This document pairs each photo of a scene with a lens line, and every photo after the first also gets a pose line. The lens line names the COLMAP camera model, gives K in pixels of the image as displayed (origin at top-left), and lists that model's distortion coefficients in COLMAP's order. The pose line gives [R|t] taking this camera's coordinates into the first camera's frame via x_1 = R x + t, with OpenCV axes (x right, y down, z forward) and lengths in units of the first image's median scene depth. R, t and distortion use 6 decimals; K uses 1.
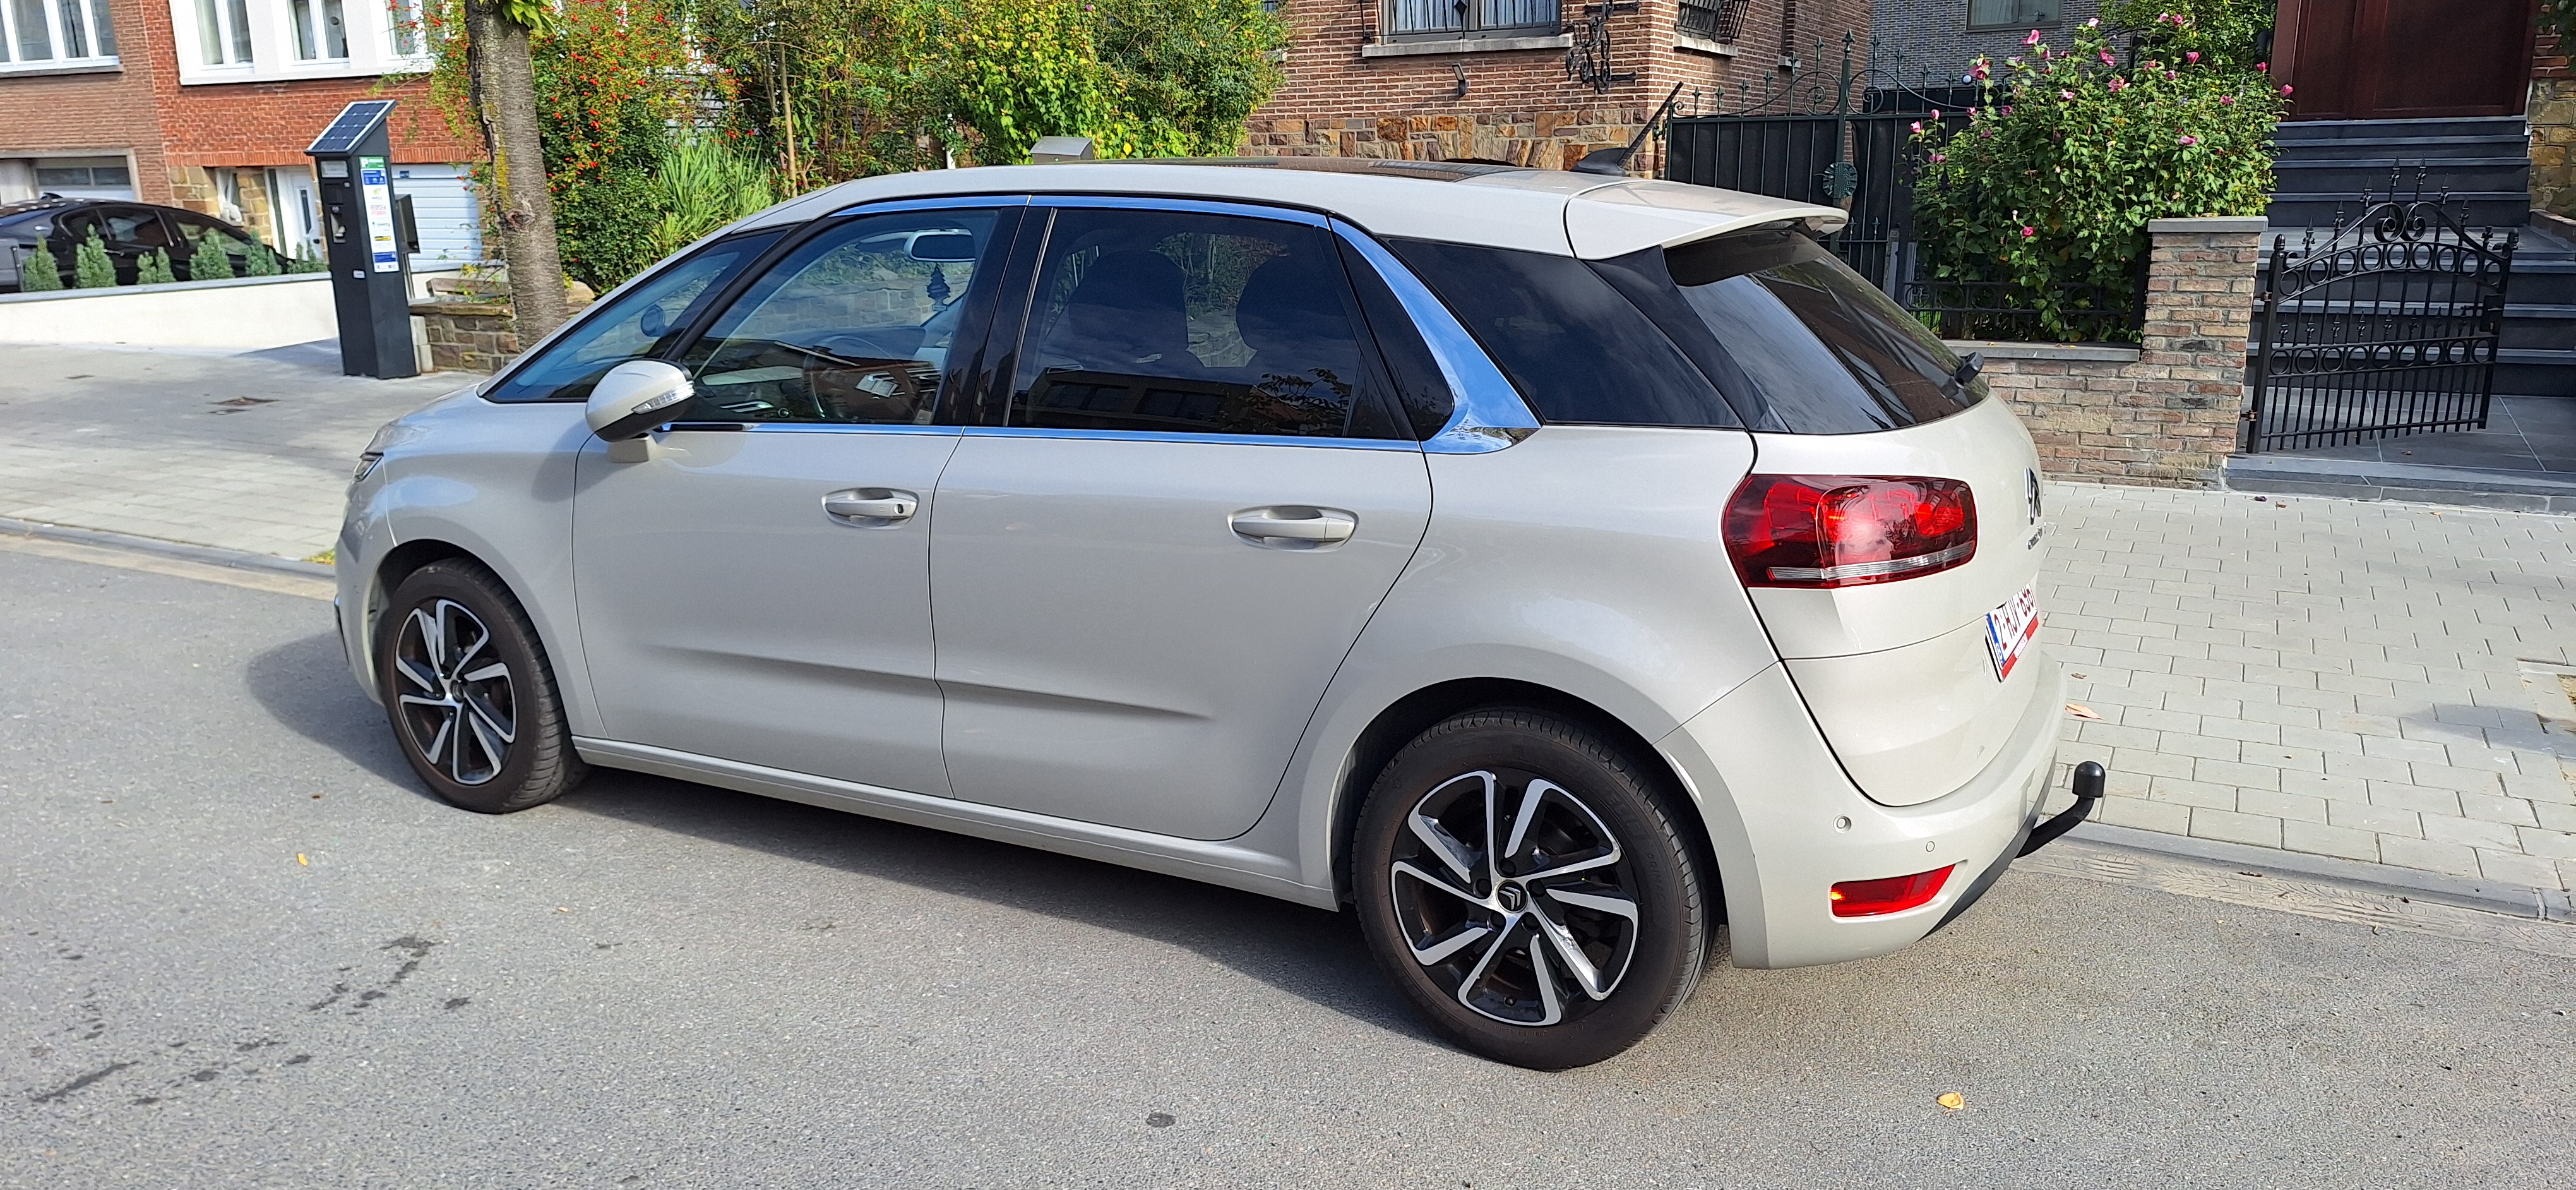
lens RADIAL K [[1700.0, 0, 1288.0], [0, 1700.0, 595.0], [0, 0, 1]] dist [0.002676, -0.000529]
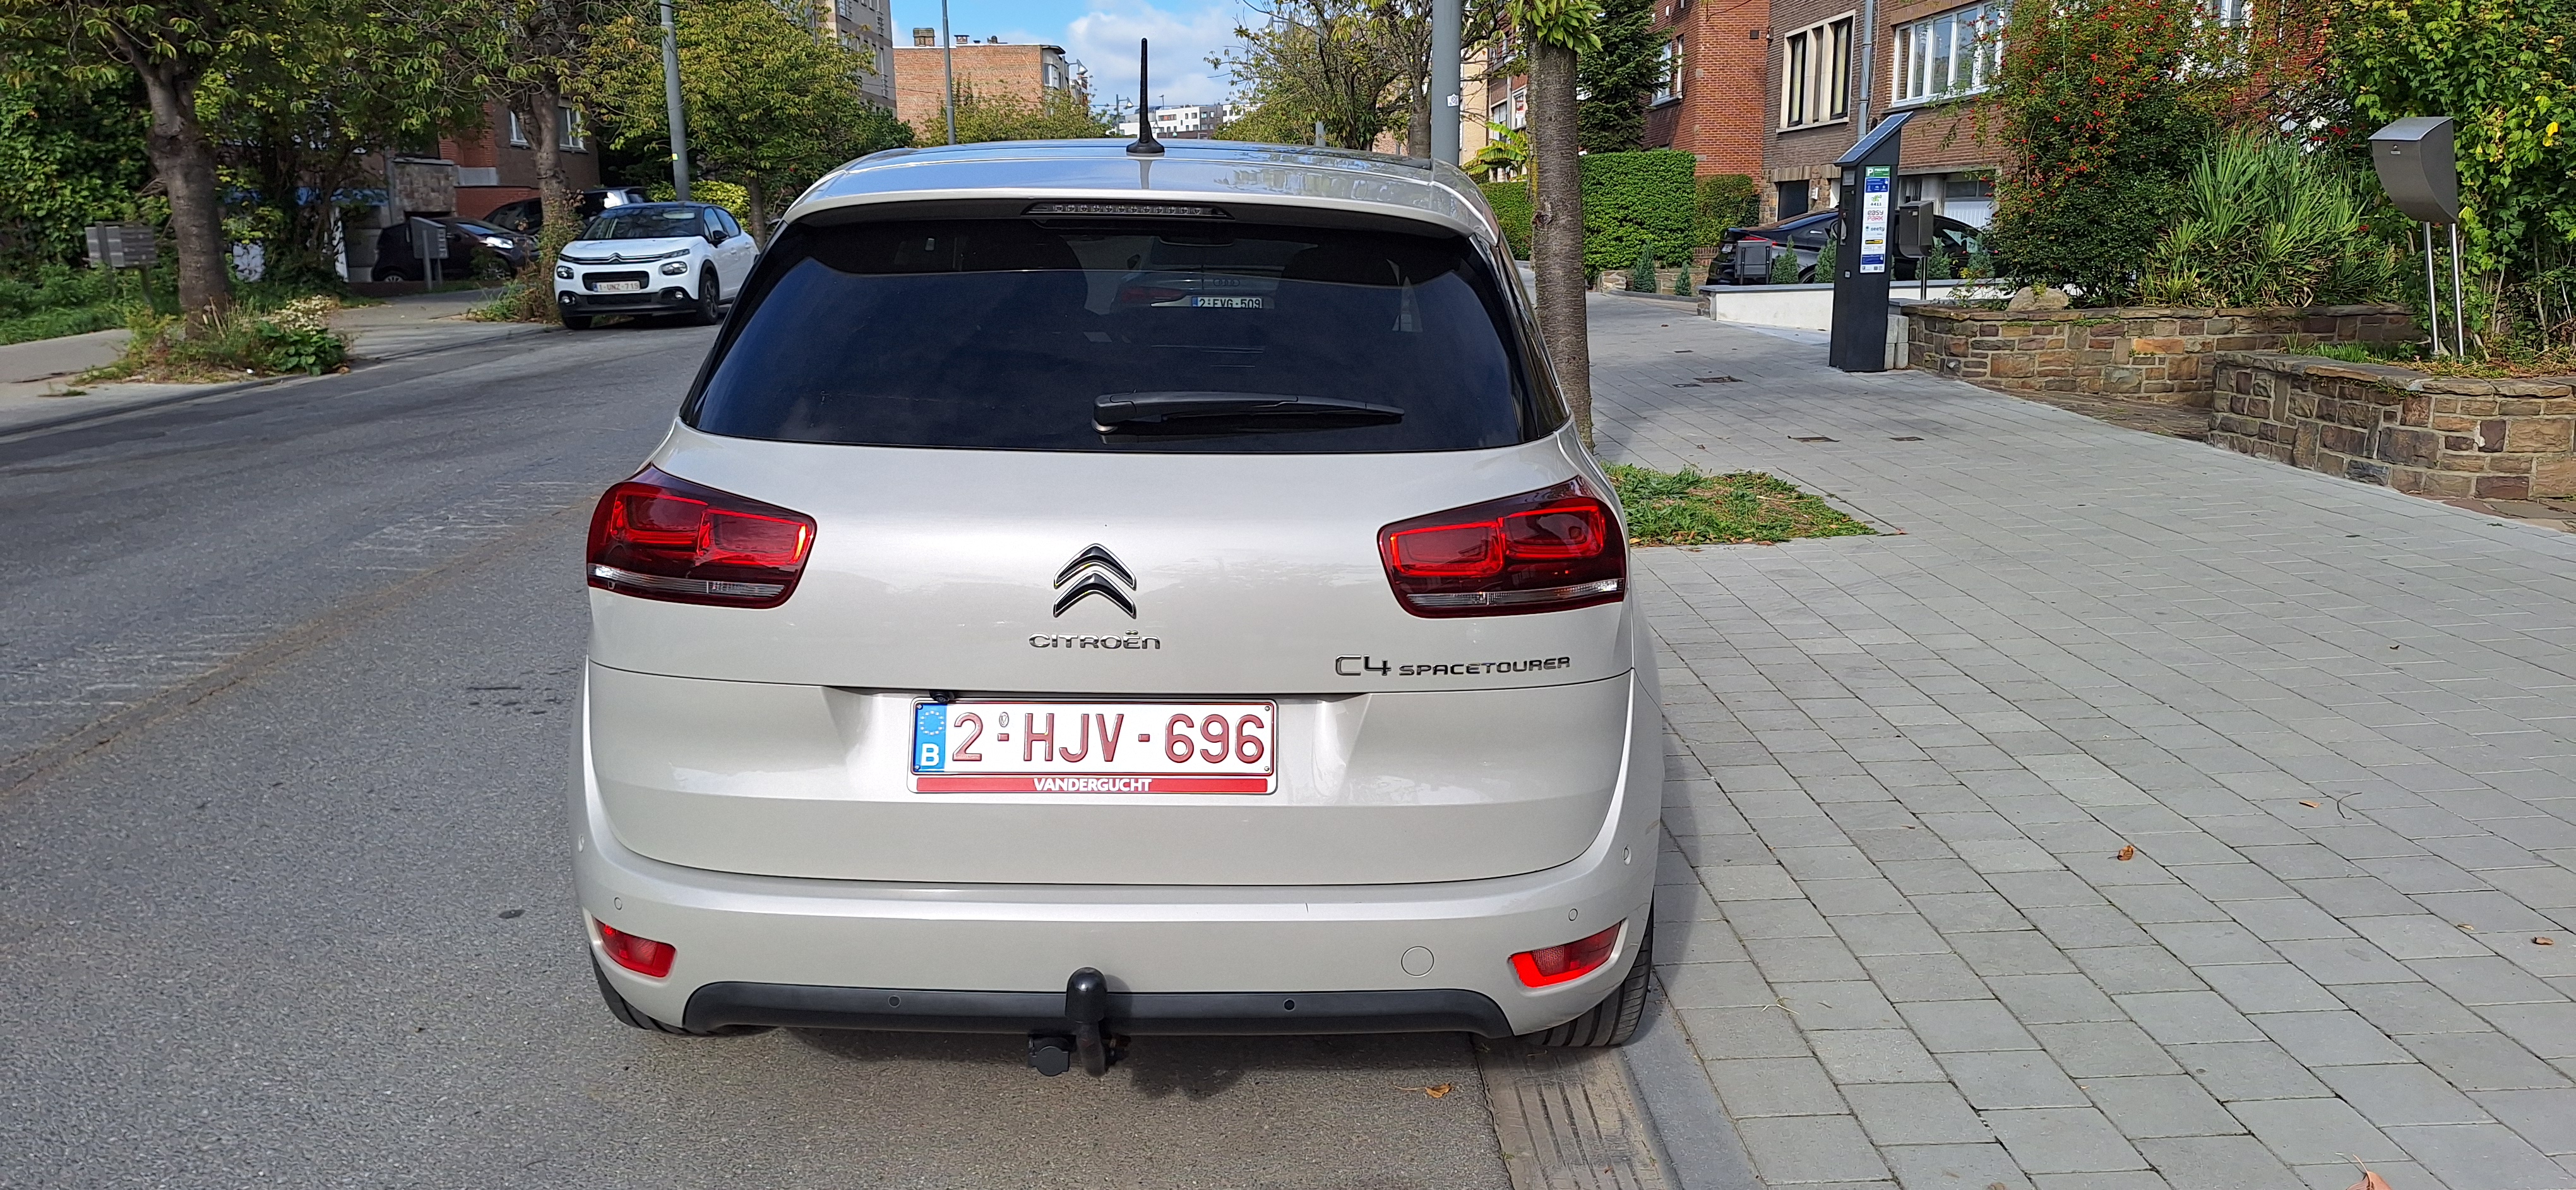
lens RADIAL K [[1700.0, 0, 1288.0], [0, 1700.0, 595.0], [0, 0, 1]] dist [0.002676, -0.000529]
pose [[0.472860, 0.193434, -0.859644, 0.259767], [-0.198788, 0.973873, 0.109791, -0.037086], [0.858421, 0.118972, 0.498958, 0.174478]]
